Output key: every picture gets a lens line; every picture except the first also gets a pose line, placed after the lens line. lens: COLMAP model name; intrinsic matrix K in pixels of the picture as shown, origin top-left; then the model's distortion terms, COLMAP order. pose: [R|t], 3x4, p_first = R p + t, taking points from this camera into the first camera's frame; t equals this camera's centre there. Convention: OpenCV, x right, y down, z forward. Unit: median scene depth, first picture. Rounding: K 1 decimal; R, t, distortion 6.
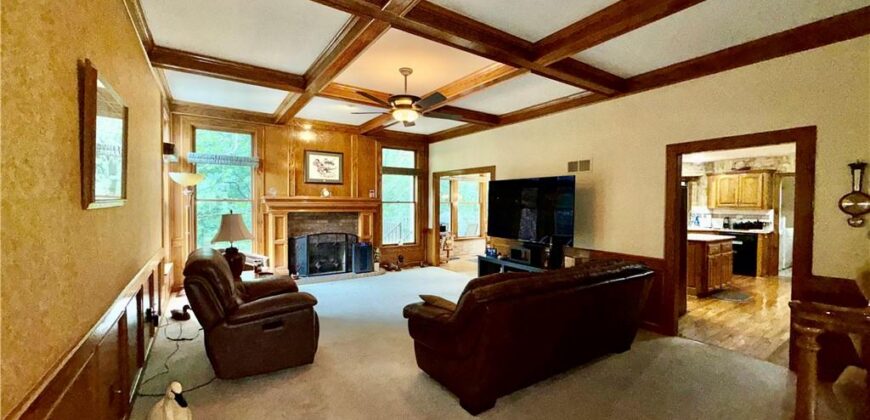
lens RADIAL K [[342.2, 0, 433.5], [0, 342.2, 207.0], [0, 0, 1]] dist [-0.016924, 0.000334]
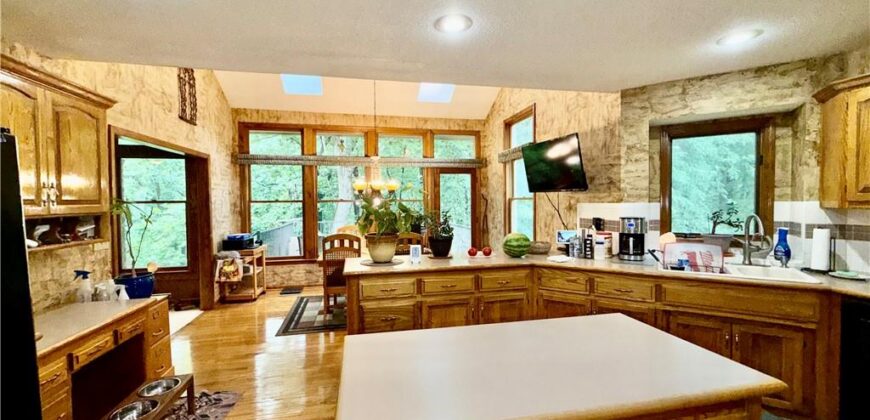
lens RADIAL K [[342.2, 0, 434.4], [0, 342.2, 212.0], [0, 0, 1]] dist [-0.016924, 0.000334]
pose [[0.935019, -0.004775, -0.354564, 0.582073], [0.007351, 0.999955, 0.005921, 0.003793], [0.354520, -0.008142, 0.935013, 0.583883]]
